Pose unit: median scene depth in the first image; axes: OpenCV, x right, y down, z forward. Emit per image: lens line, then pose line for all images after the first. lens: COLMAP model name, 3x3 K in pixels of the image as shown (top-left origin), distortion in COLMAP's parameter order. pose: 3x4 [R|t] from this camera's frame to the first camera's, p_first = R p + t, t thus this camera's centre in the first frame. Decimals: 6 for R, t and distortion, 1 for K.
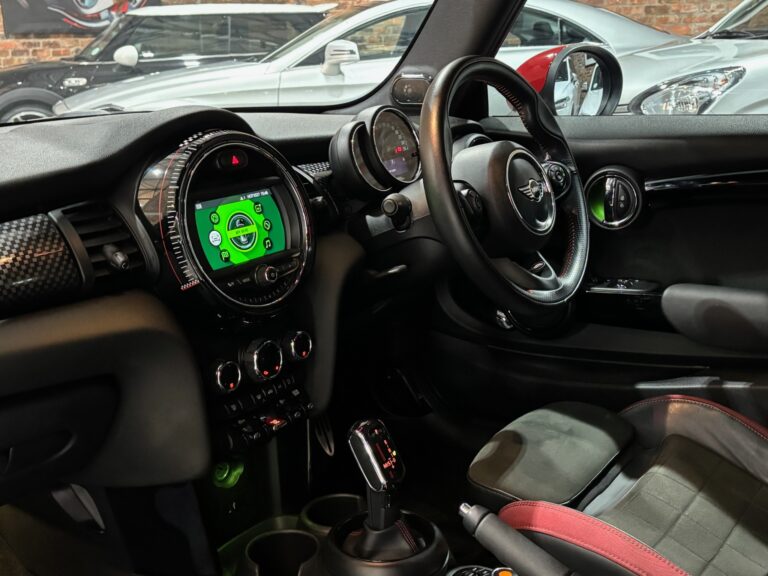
lens RADIAL K [[904.8, 0, 384.0], [0, 904.8, 288.0], [0, 0, 1]] dist [0.026802, 0.003773]
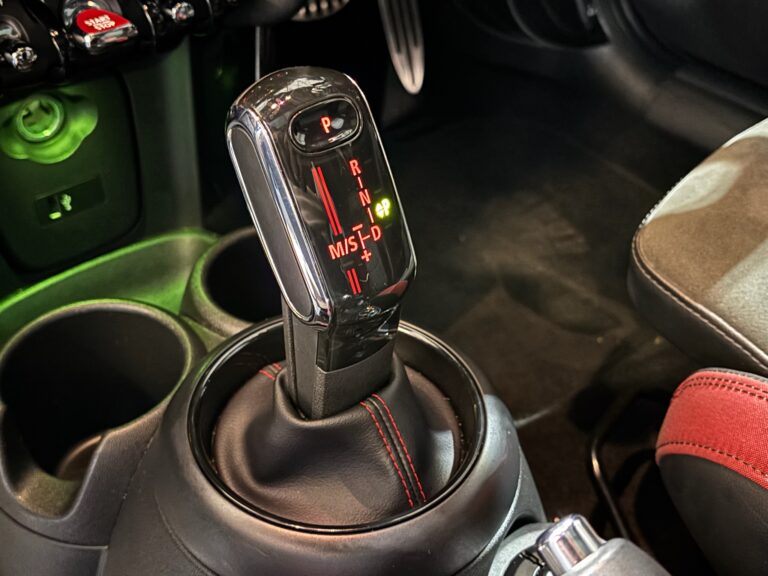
lens RADIAL K [[904.8, 0, 384.0], [0, 904.8, 288.0], [0, 0, 1]] dist [0.026802, 0.003773]
pose [[0.966402, 0.210578, -0.147392, 0.055219], [-0.127335, 0.890341, 0.437126, 0.075228], [0.223278, -0.403671, 0.887241, 0.690508]]
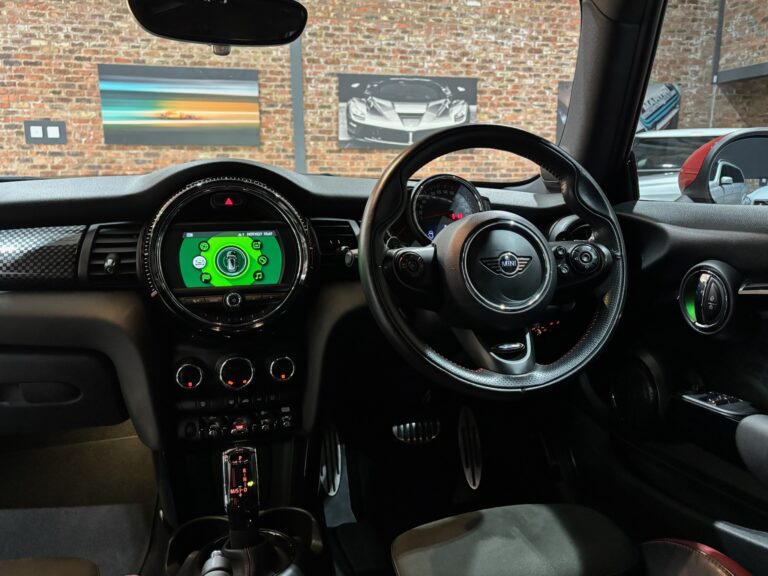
lens RADIAL K [[645.6, 0, 384.0], [0, 645.6, 288.0], [0, 0, 1]] dist [0.009701, 0.001227]
pose [[0.780523, 0.151264, -0.606550, 0.517976], [-0.191629, 0.981466, -0.001830, -0.064197], [0.595031, 0.117661, 0.795043, 0.439702]]
